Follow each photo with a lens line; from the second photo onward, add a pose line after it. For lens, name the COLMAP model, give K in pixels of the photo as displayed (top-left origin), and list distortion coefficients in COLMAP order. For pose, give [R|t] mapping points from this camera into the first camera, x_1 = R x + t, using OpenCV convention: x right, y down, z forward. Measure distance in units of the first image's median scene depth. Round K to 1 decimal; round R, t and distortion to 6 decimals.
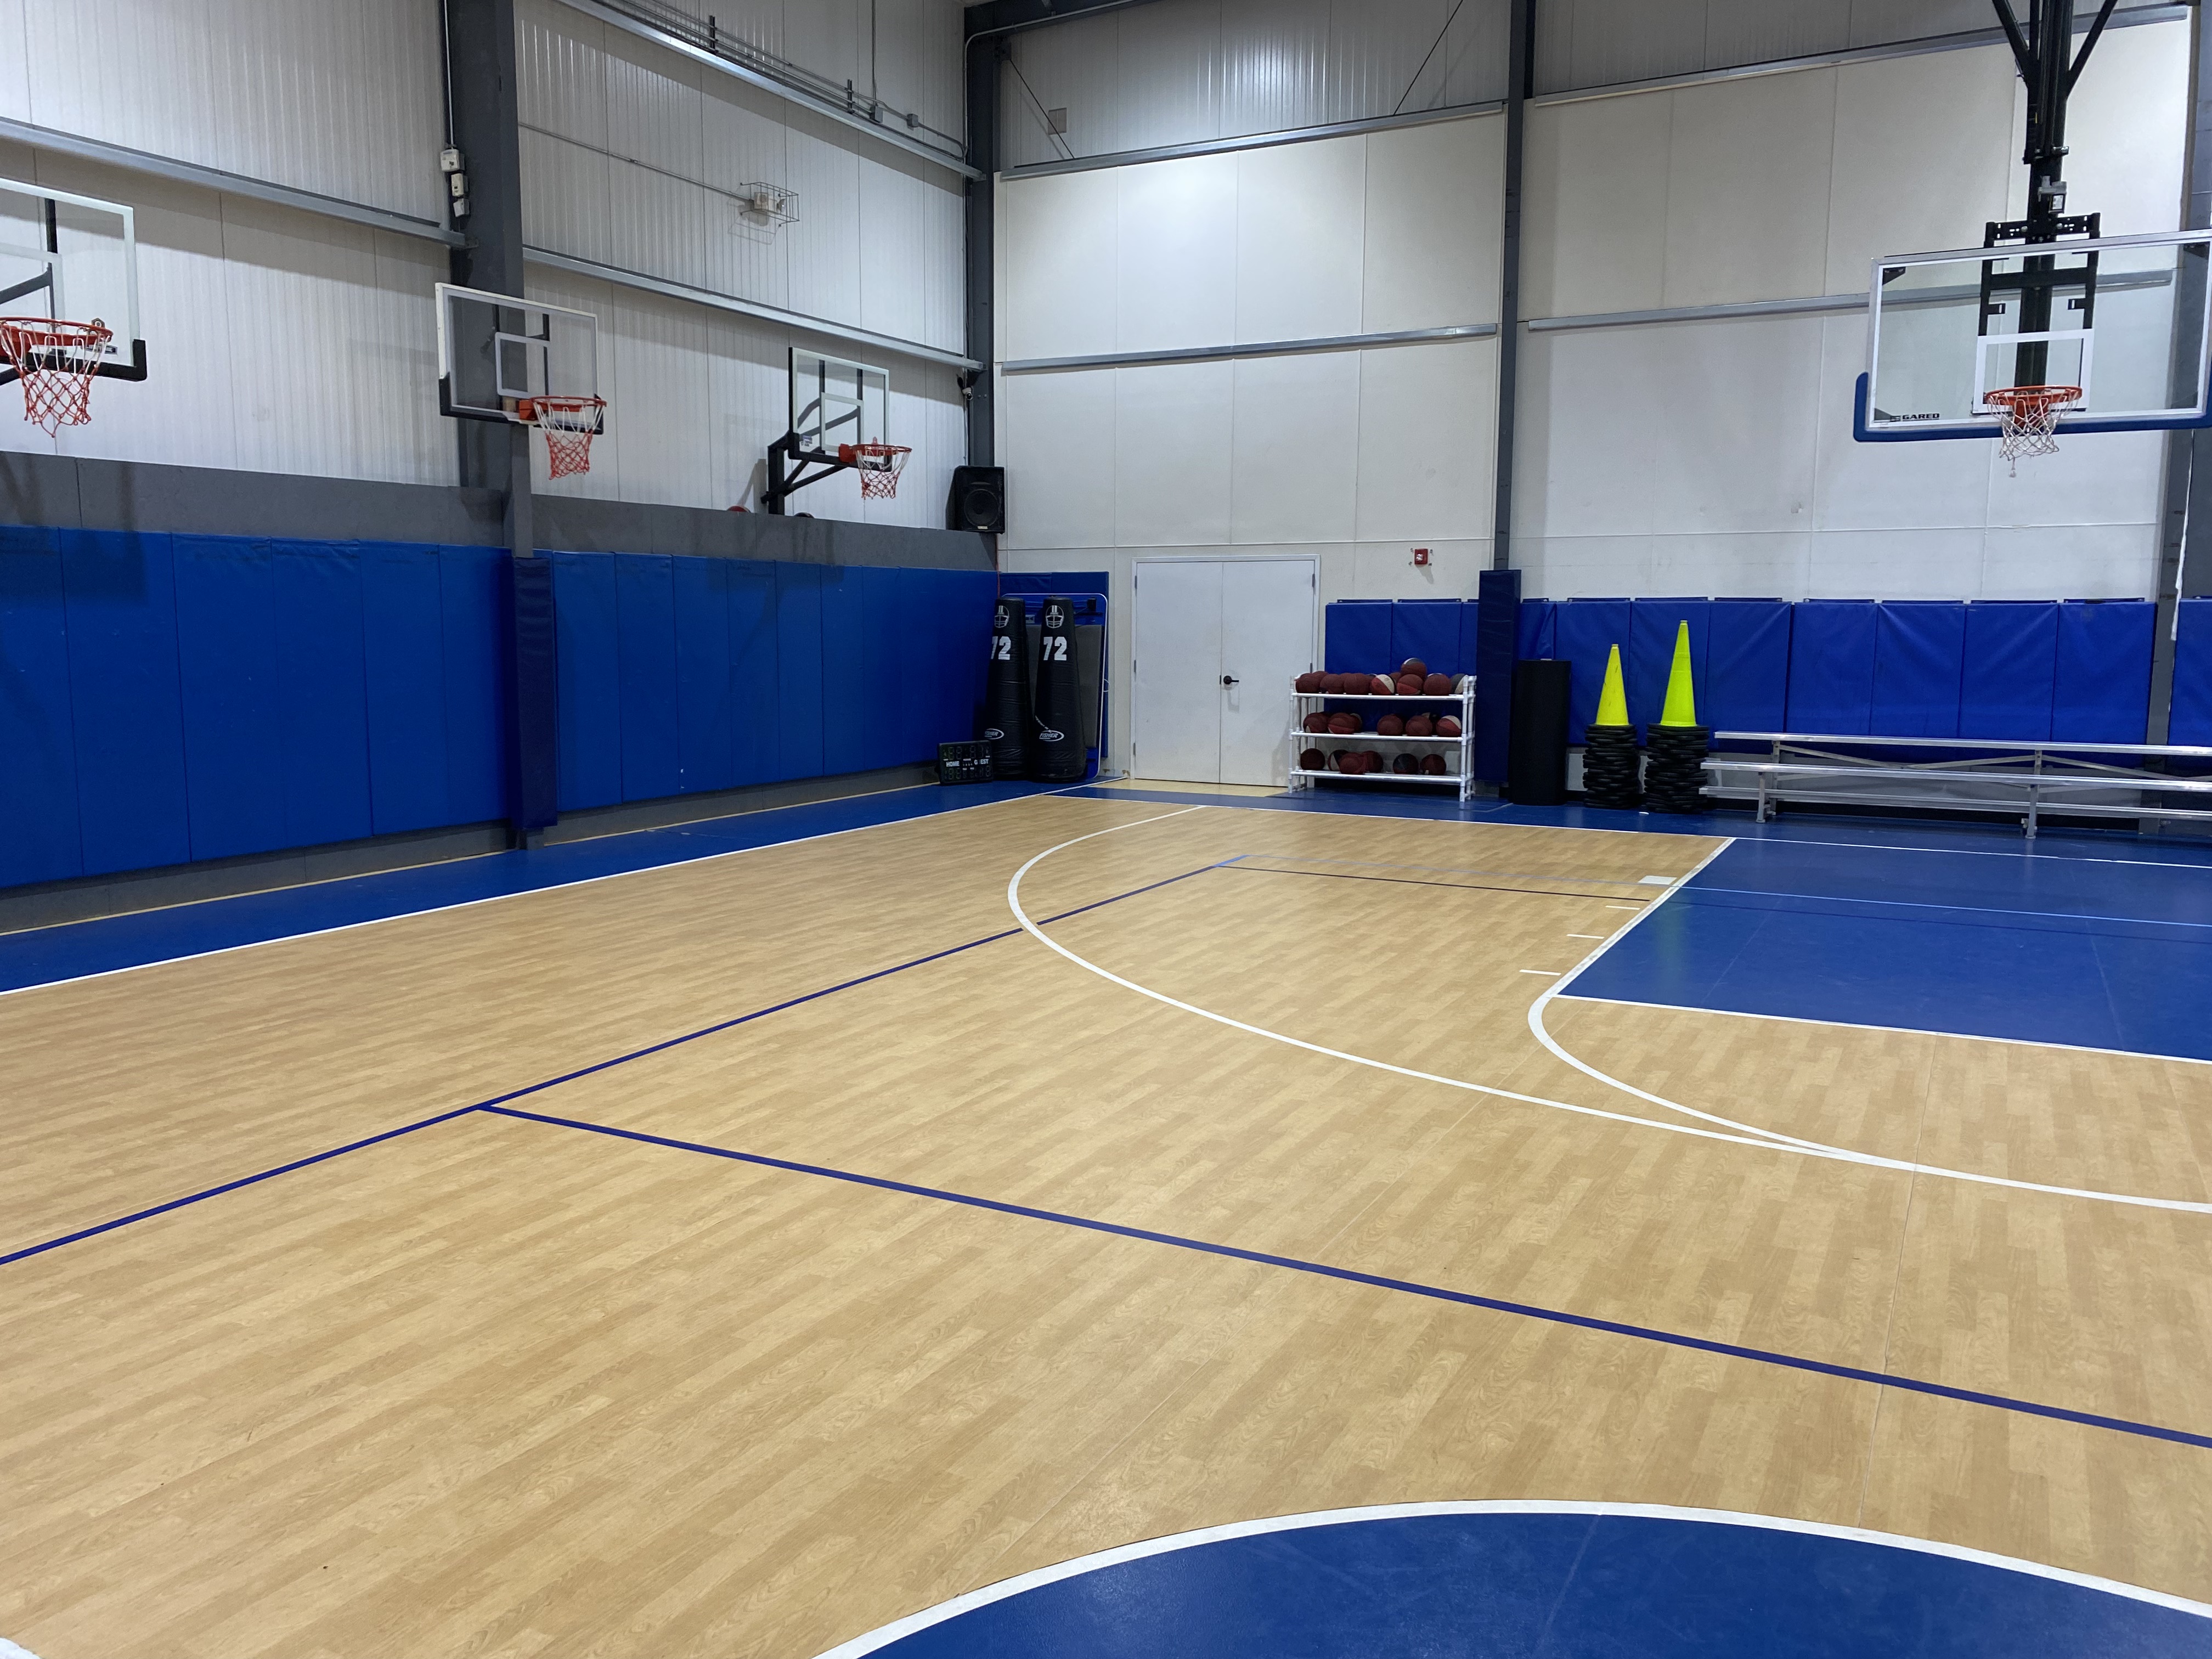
lens RADIAL K [[1684.5, 0, 1078.9], [0, 1684.5, 816.6], [0, 0, 1]] dist [0.038998, -0.042864]
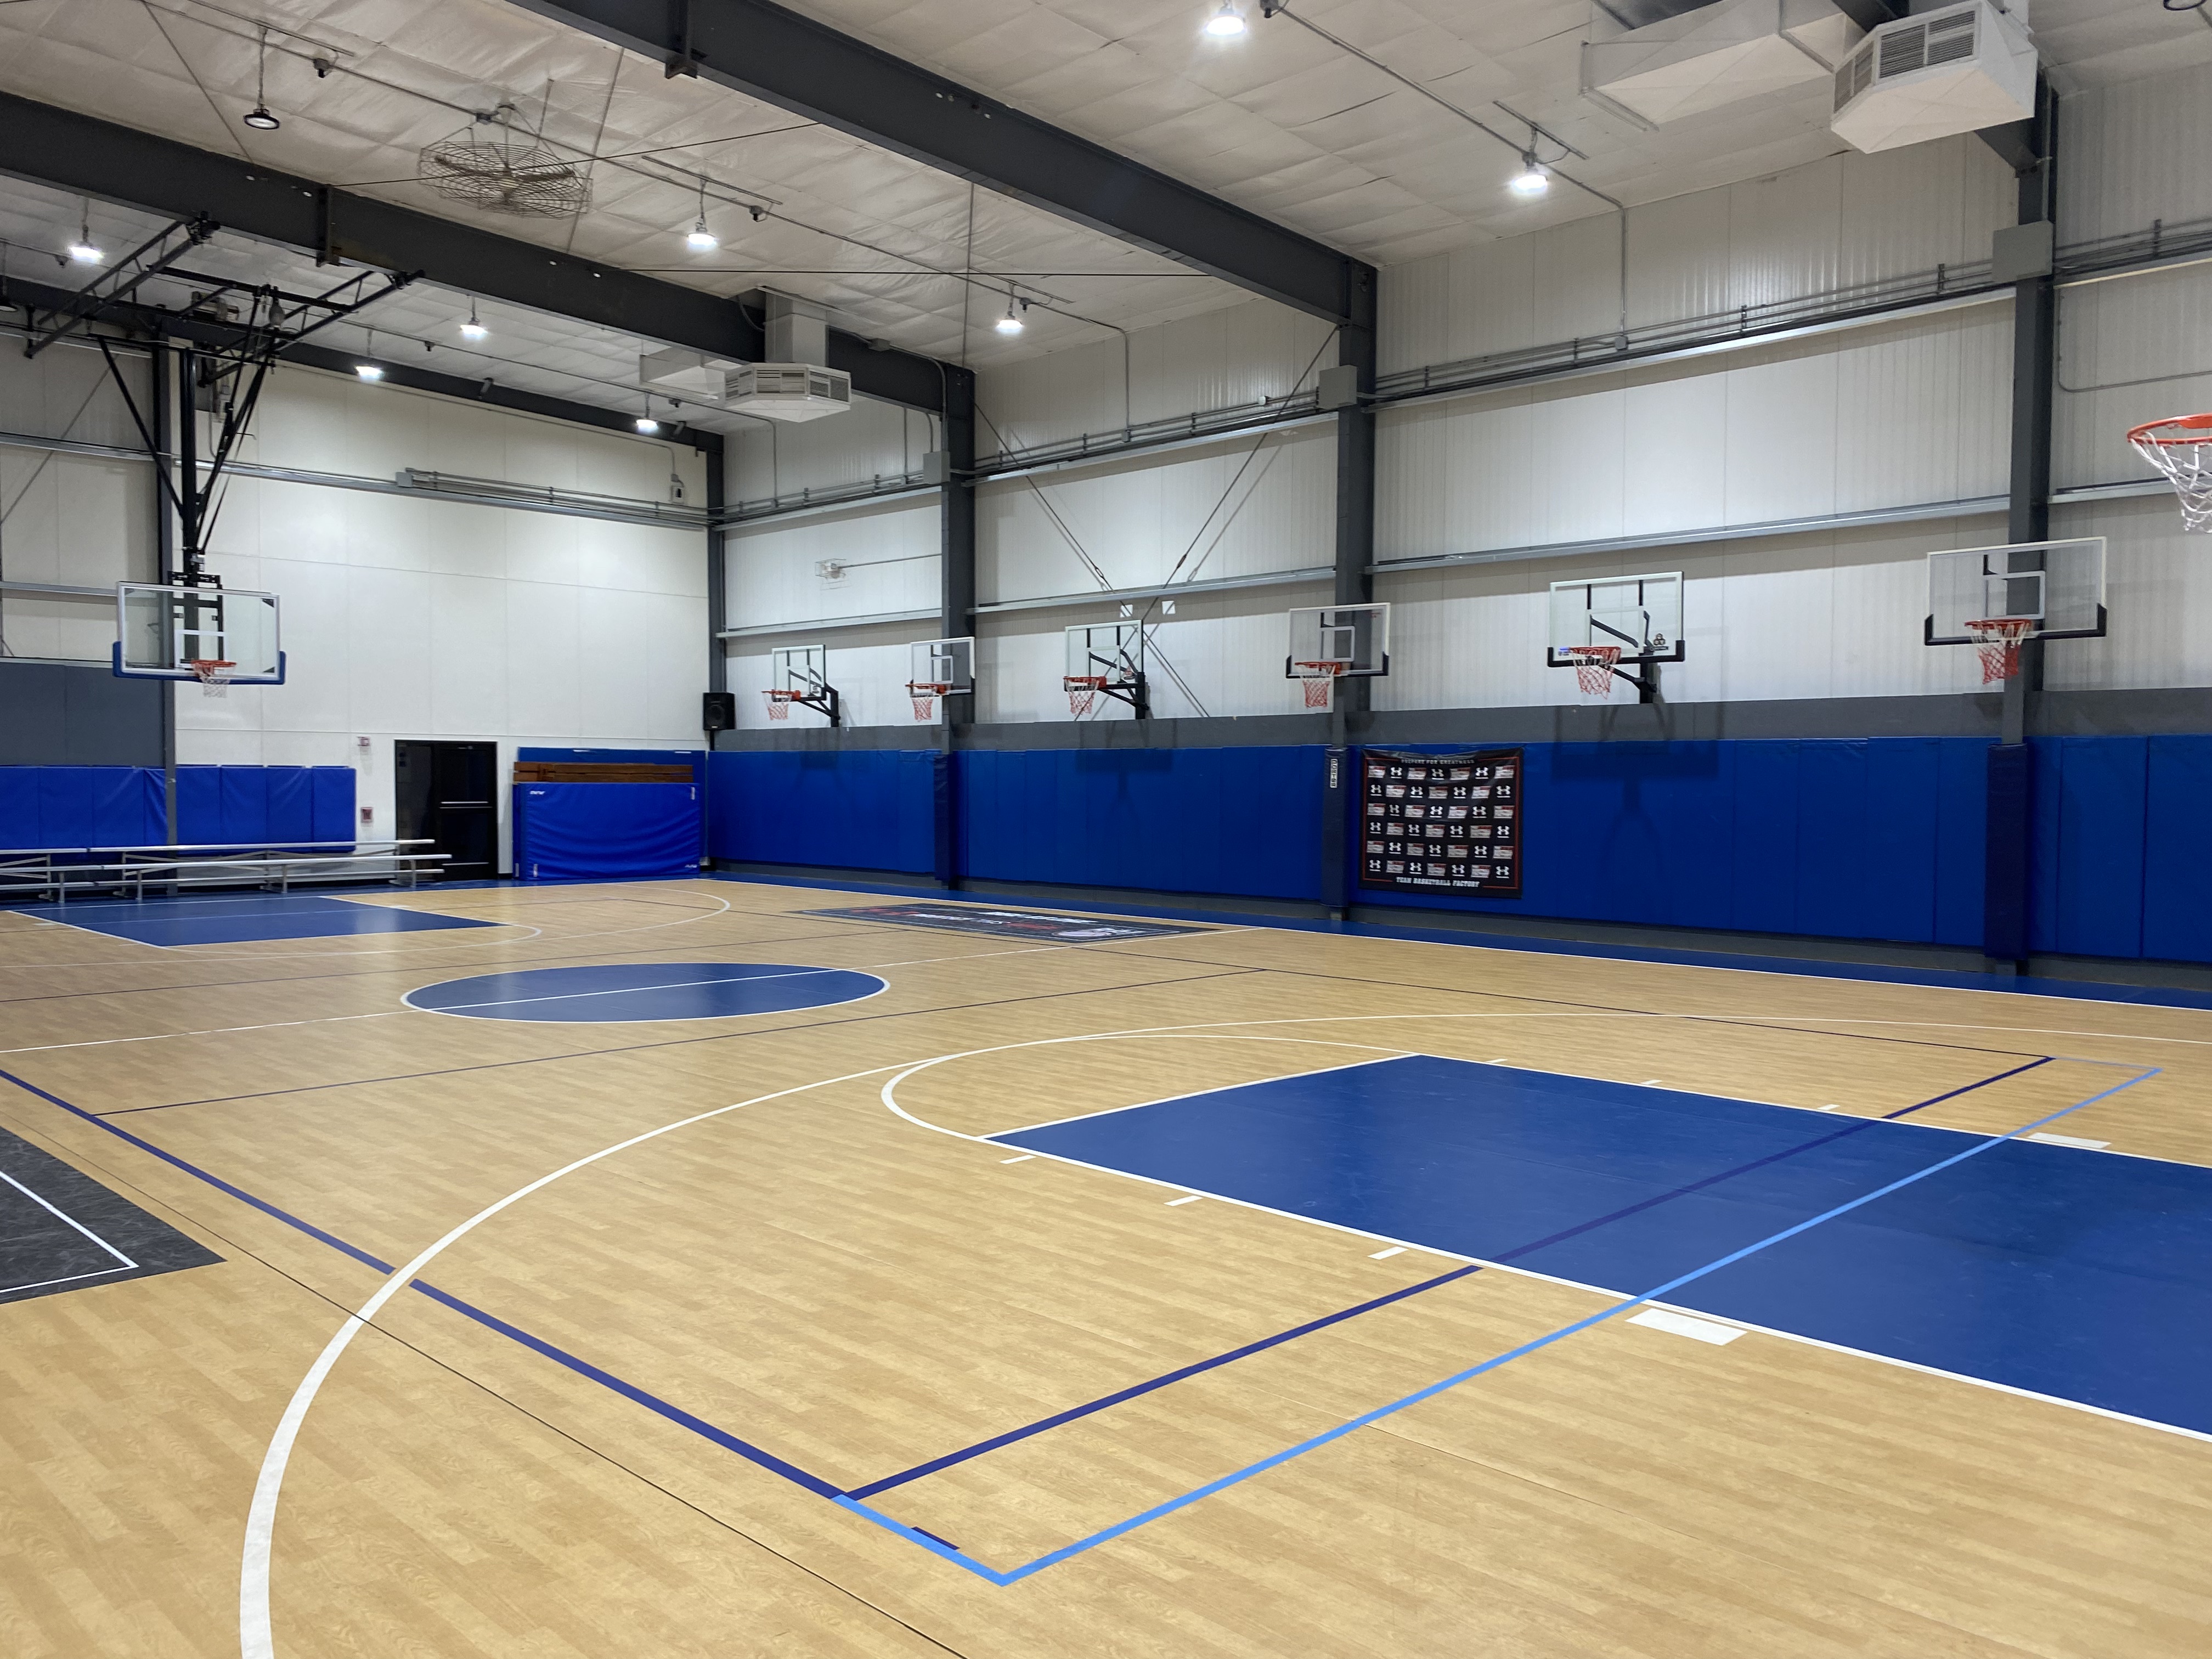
lens RADIAL K [[1684.5, 0, 1085.5], [0, 1684.5, 832.3], [0, 0, 1]] dist [0.038998, -0.042864]
pose [[-0.287752, 0.029177, -0.957260, 1.304510], [-0.121313, 0.990374, 0.066653, -0.105354], [0.949991, 0.135307, -0.281443, 0.849681]]
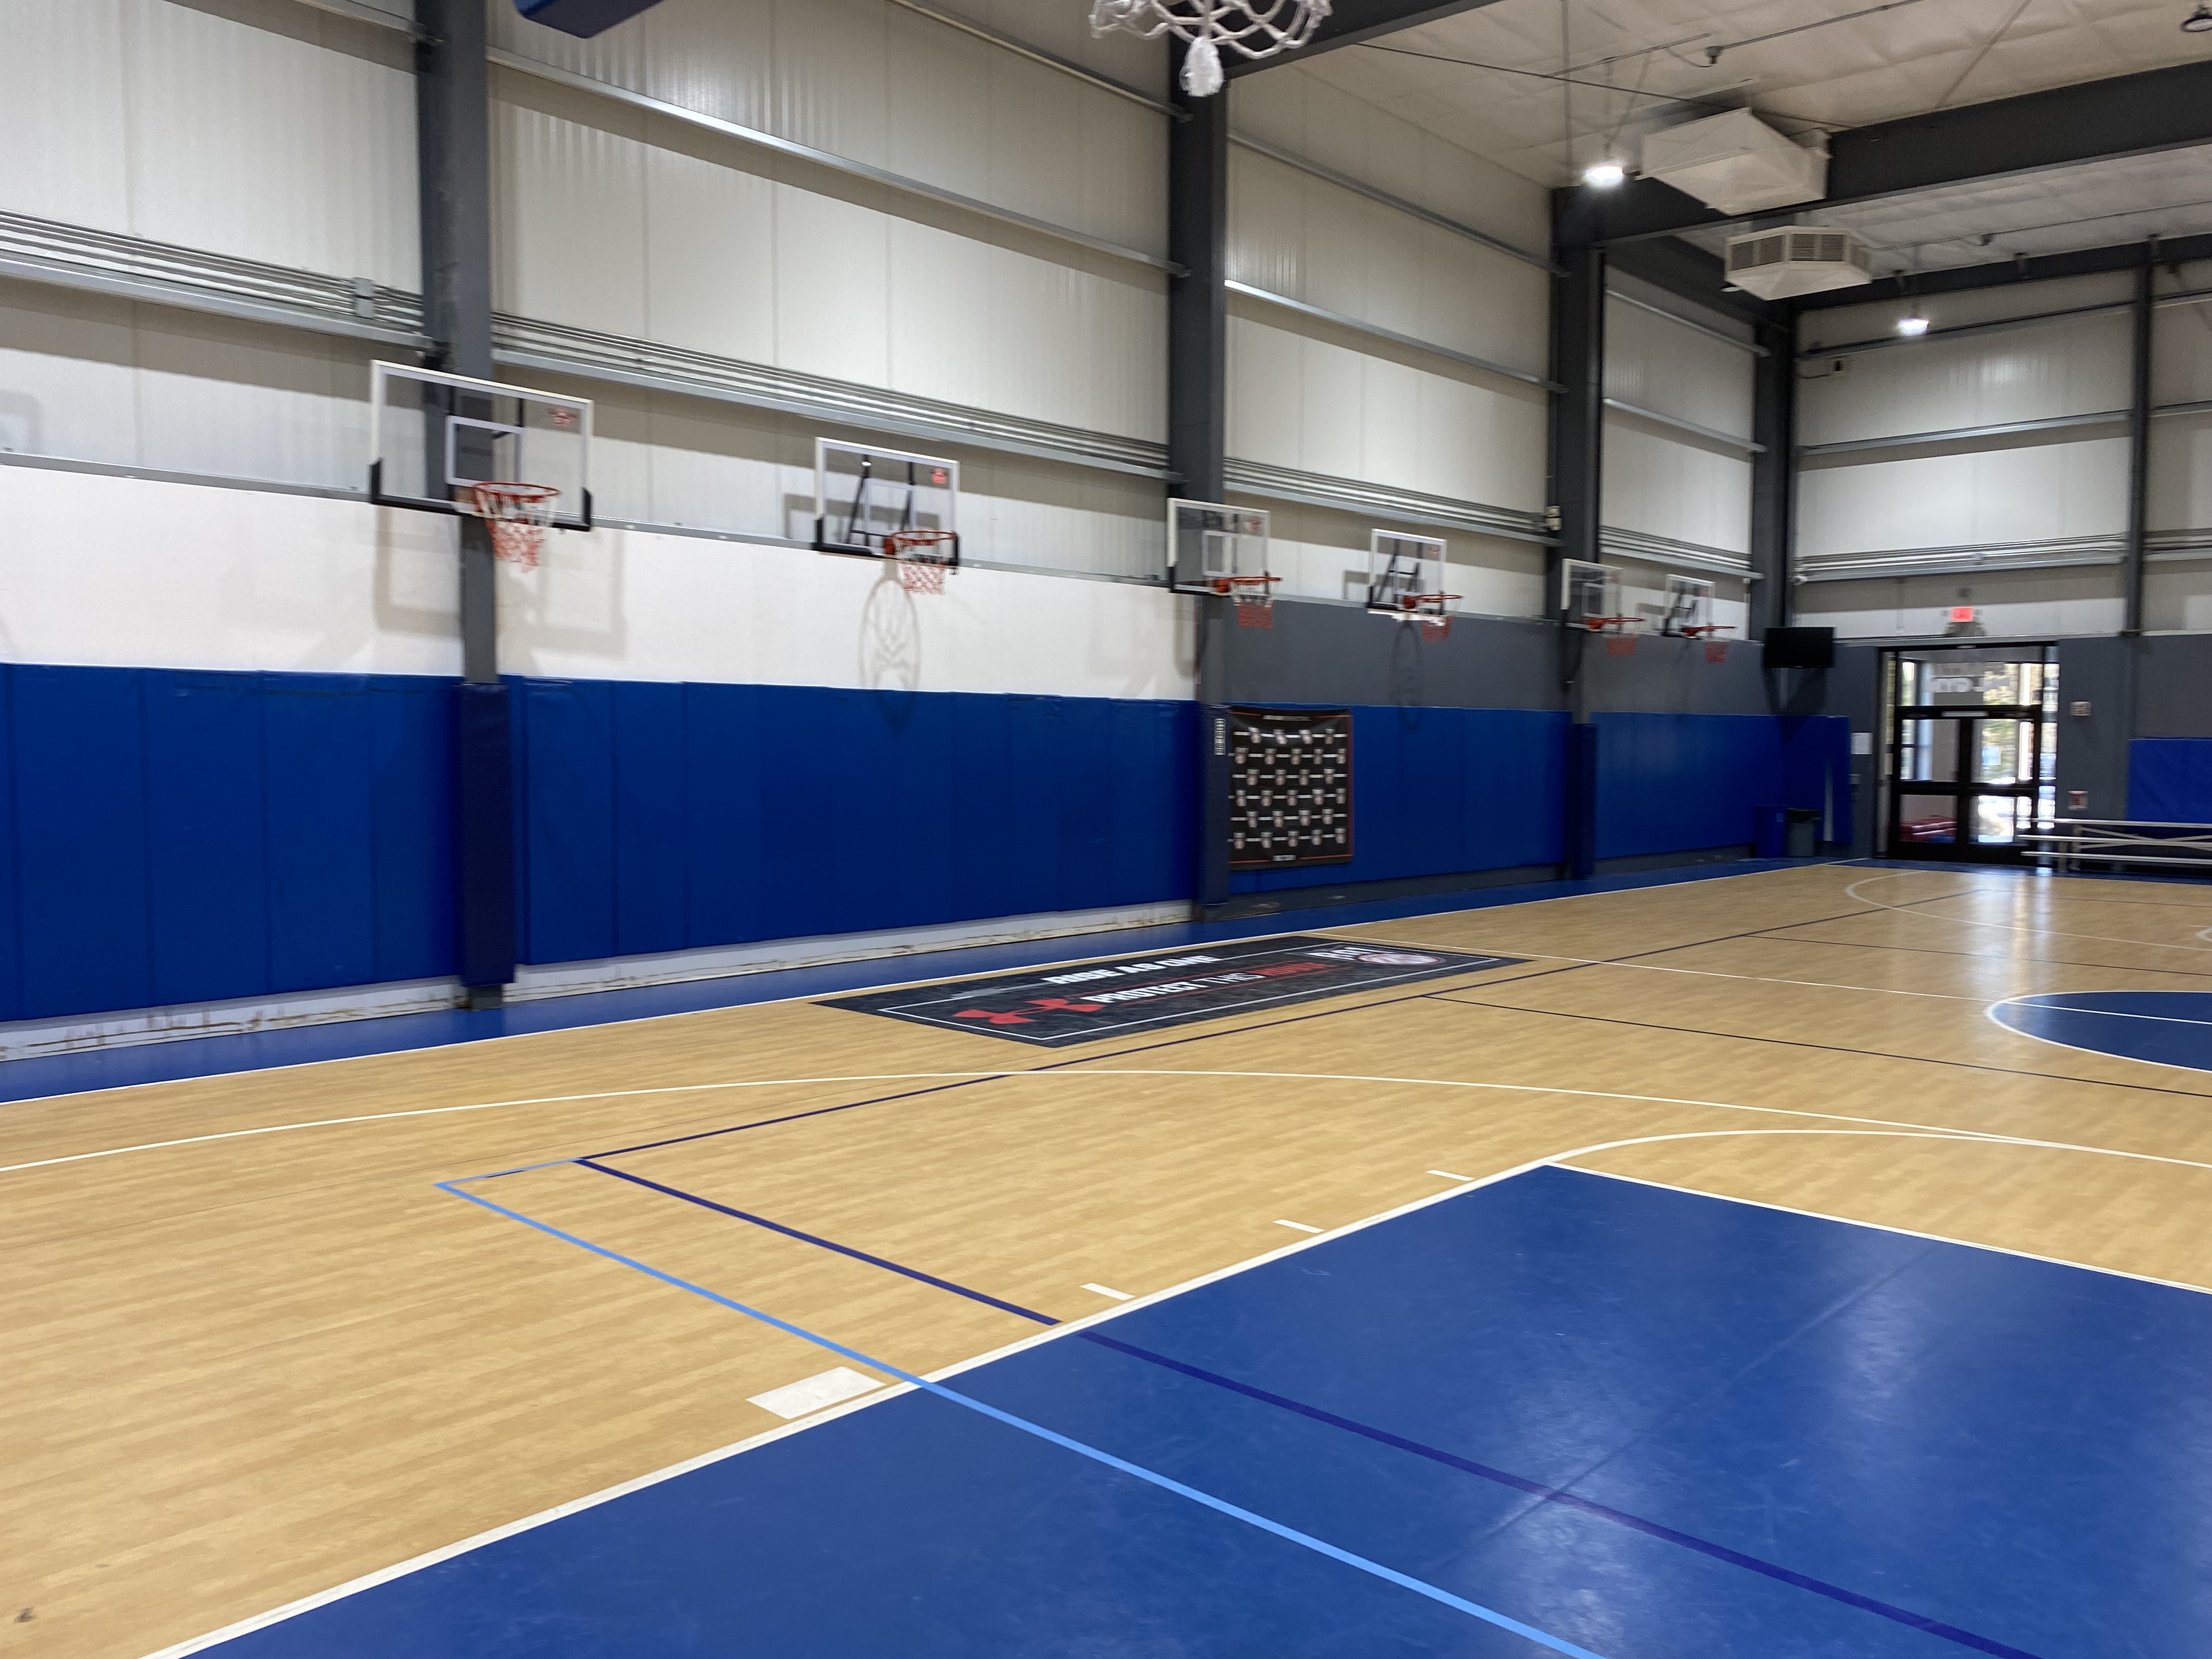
lens RADIAL K [[1684.5, 0, 1080.1], [0, 1684.5, 834.0], [0, 0, 1]] dist [0.038998, -0.042864]
pose [[-0.962562, -0.019160, 0.270384, 0.543648], [0.028482, 0.984827, 0.171184, -0.159374], [-0.269561, 0.172476, -0.947412, 1.288483]]
